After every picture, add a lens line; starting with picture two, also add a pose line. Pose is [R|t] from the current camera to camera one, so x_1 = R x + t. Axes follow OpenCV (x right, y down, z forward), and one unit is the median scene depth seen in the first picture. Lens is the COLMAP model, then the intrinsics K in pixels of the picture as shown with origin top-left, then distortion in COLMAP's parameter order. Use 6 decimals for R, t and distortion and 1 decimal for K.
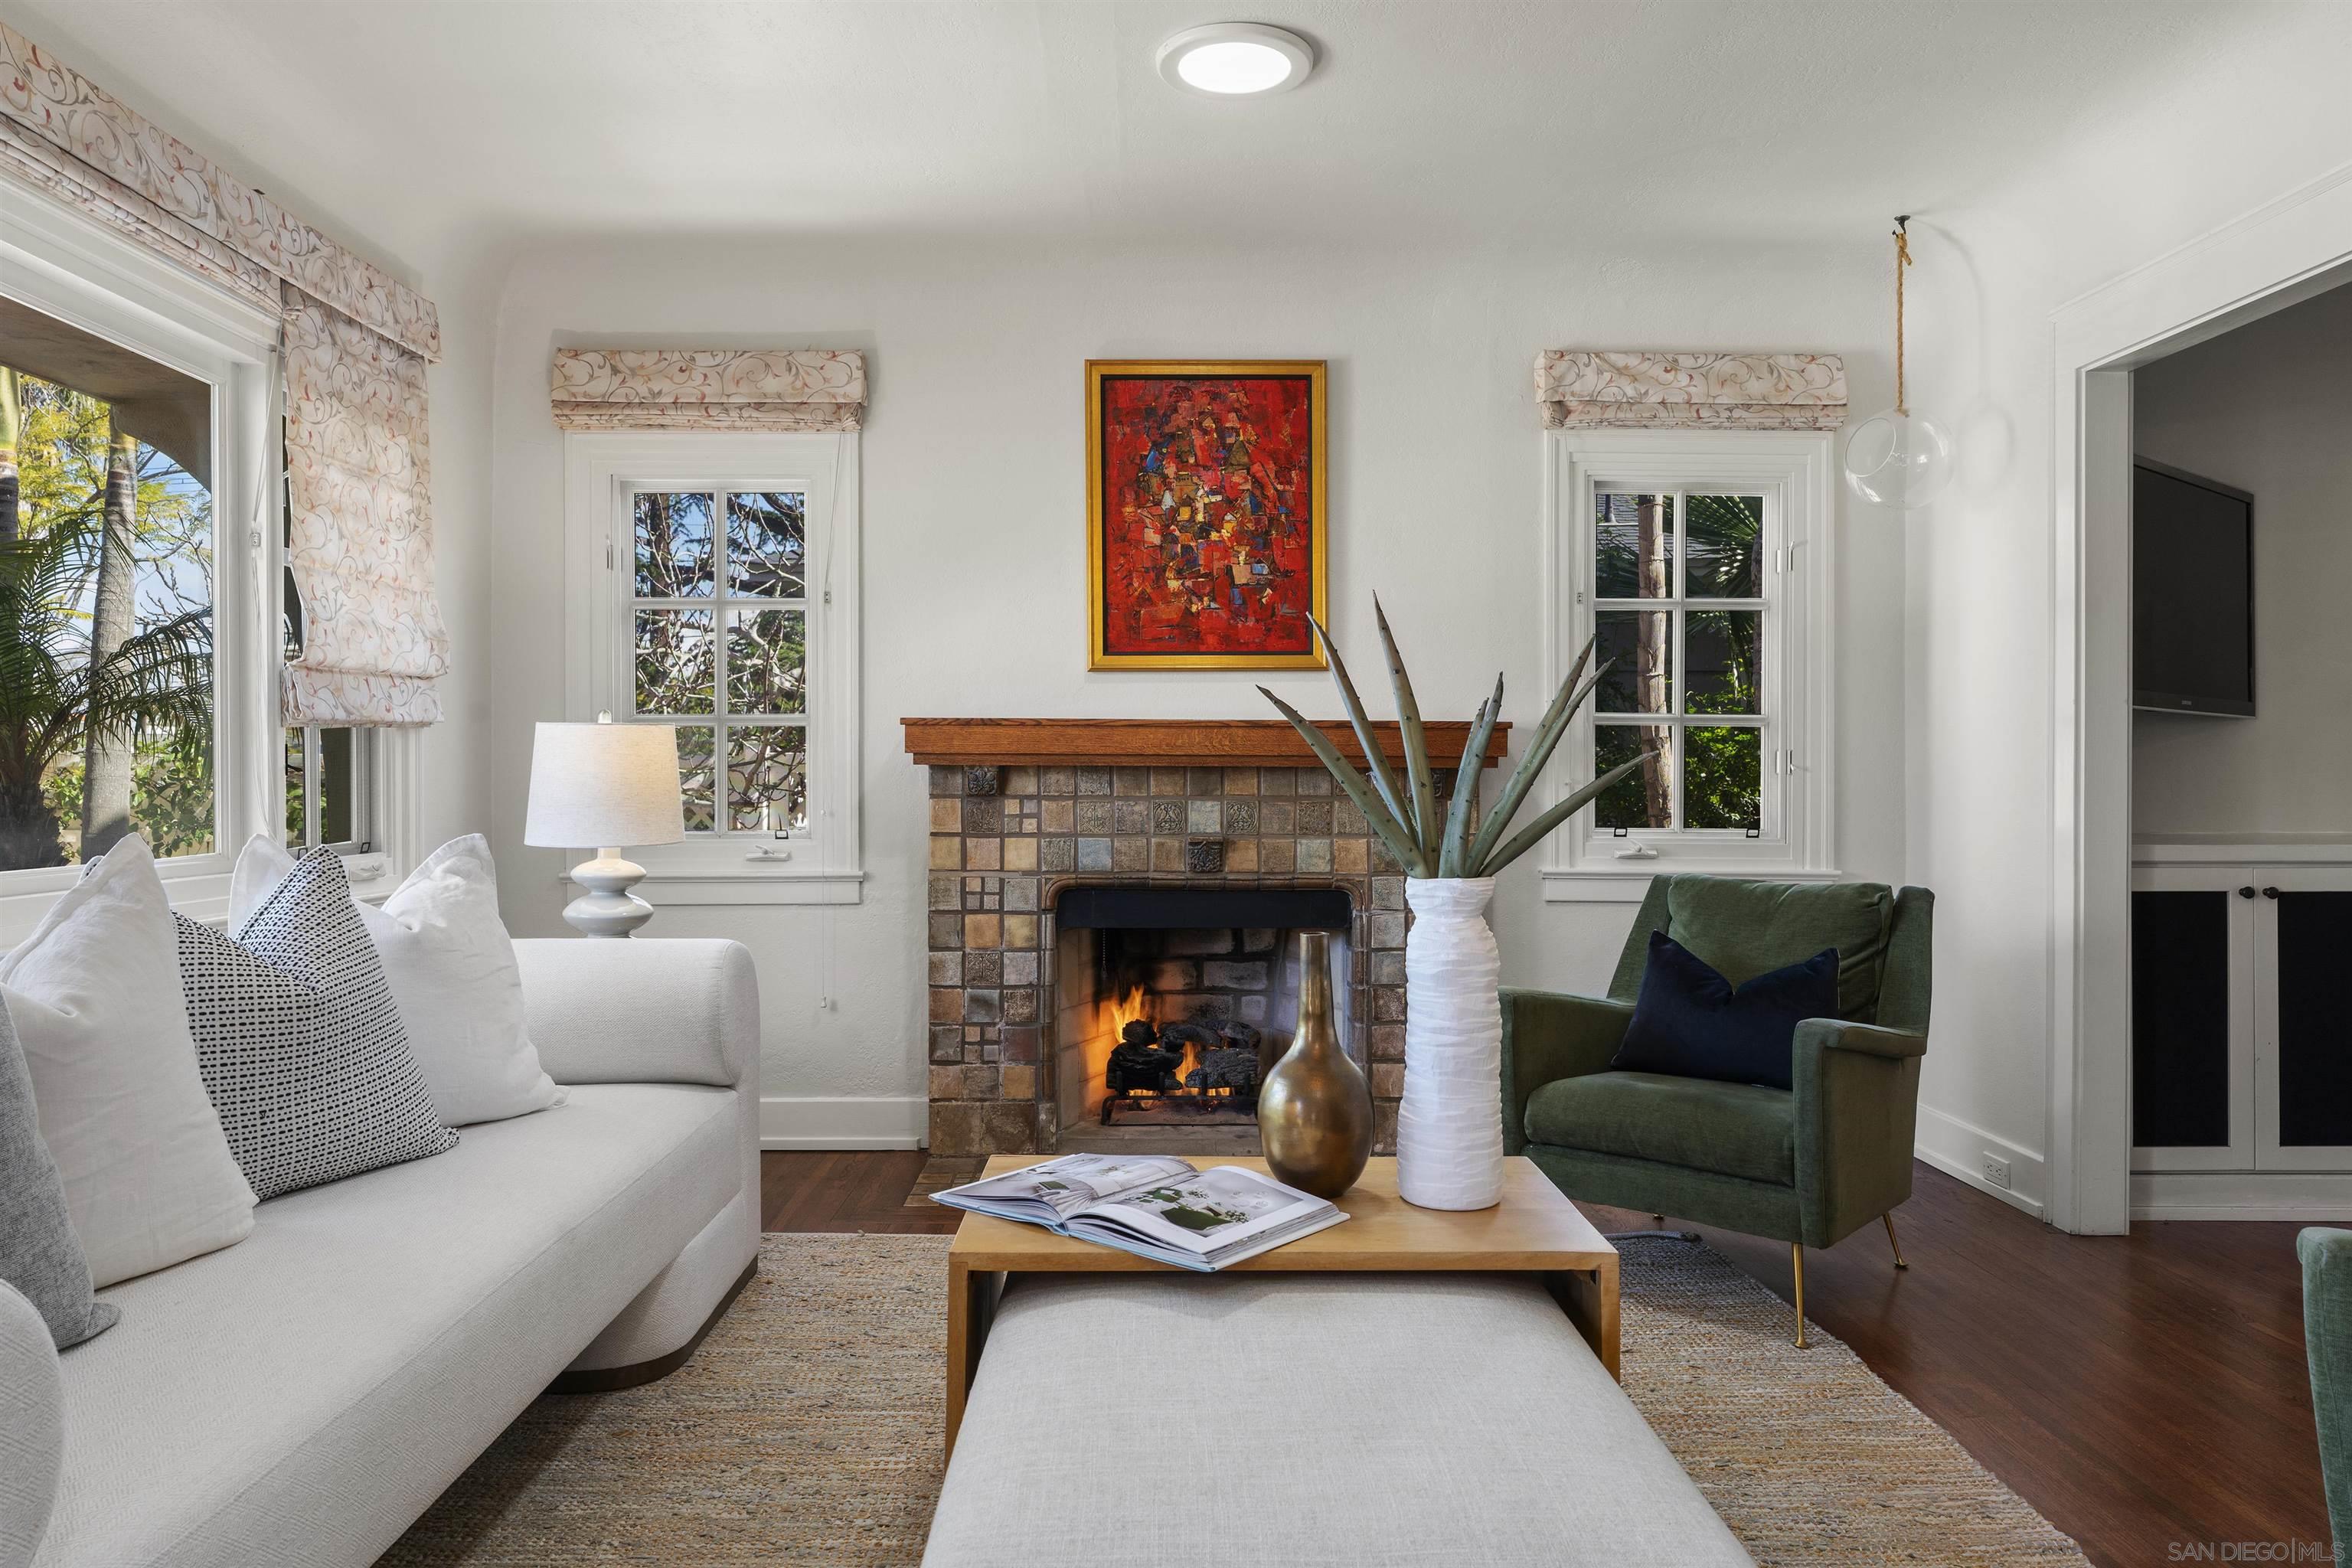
lens RADIAL K [[1558.1, 0, 1176.0], [0, 1558.1, 784.0], [0, 0, 1]] dist [0.003915, 0.002611]
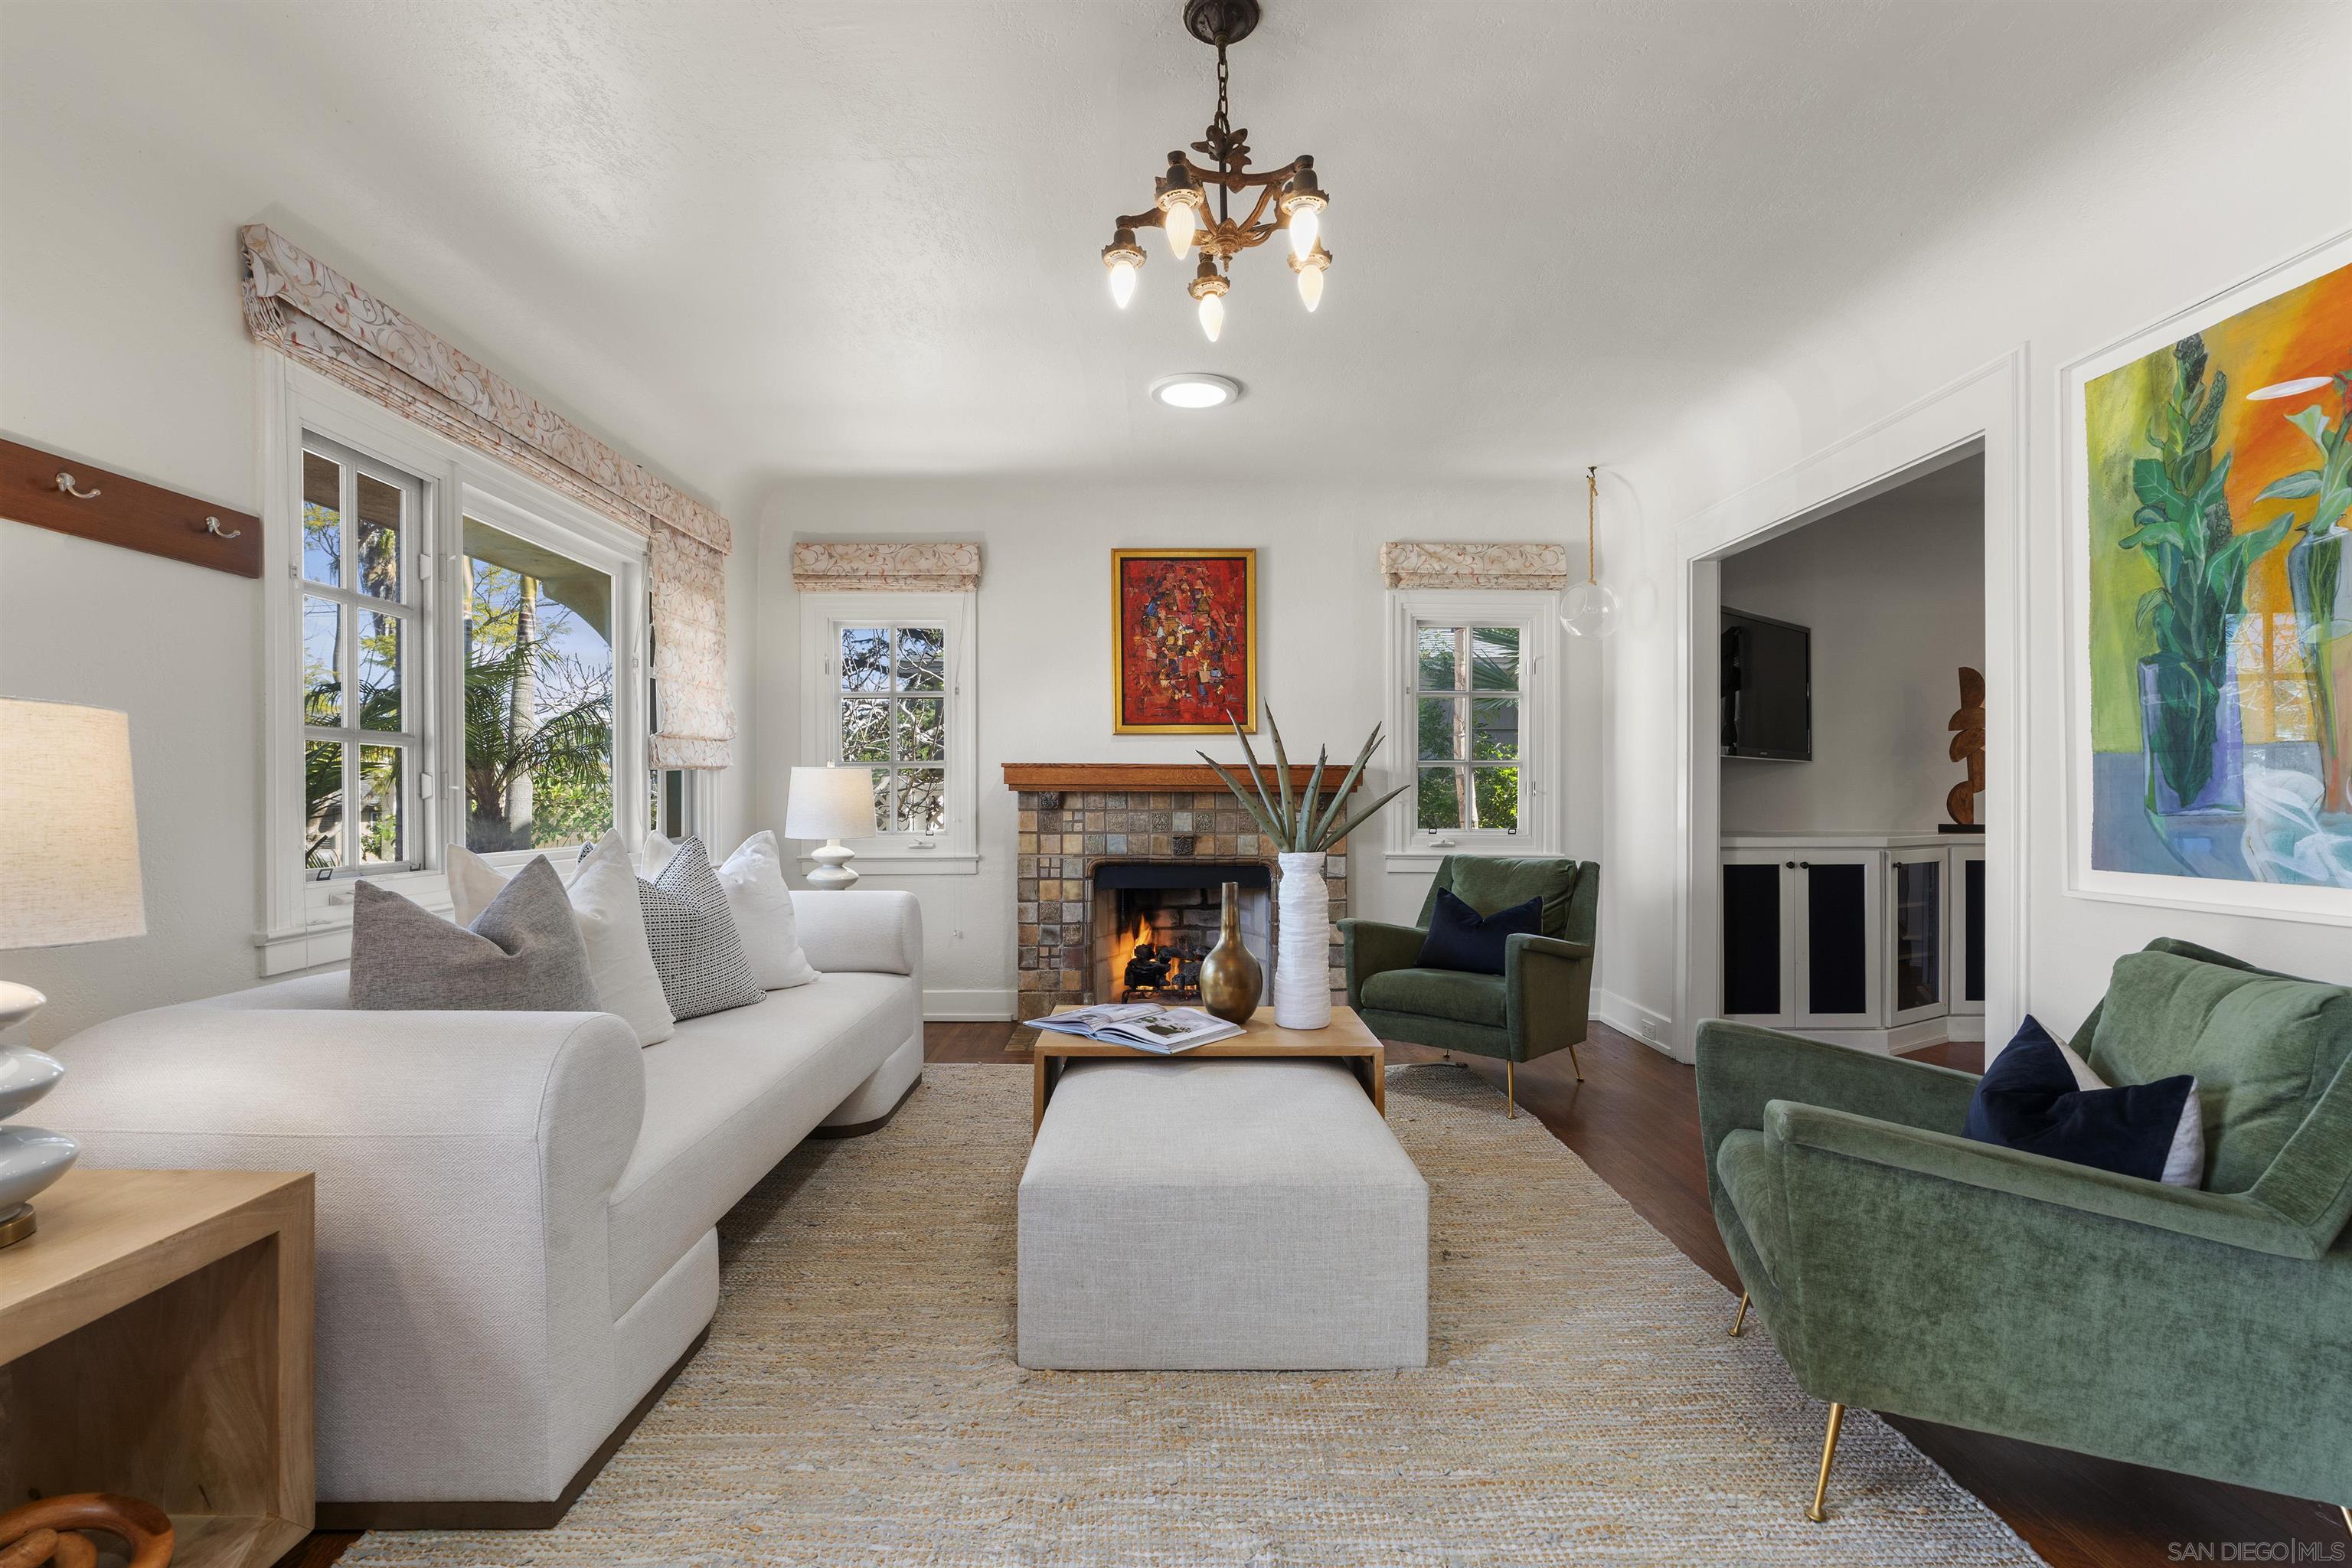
lens RADIAL K [[1058.9, 0, 1176.2], [0, 1058.9, 796.3], [0, 0, 1]] dist [0.000518, 0.001376]
pose [[0.999996, -0.001082, -0.002793, 0.017234], [0.001066, 0.999984, -0.005582, -0.000075], [0.002799, 0.005579, 0.999981, -0.160575]]
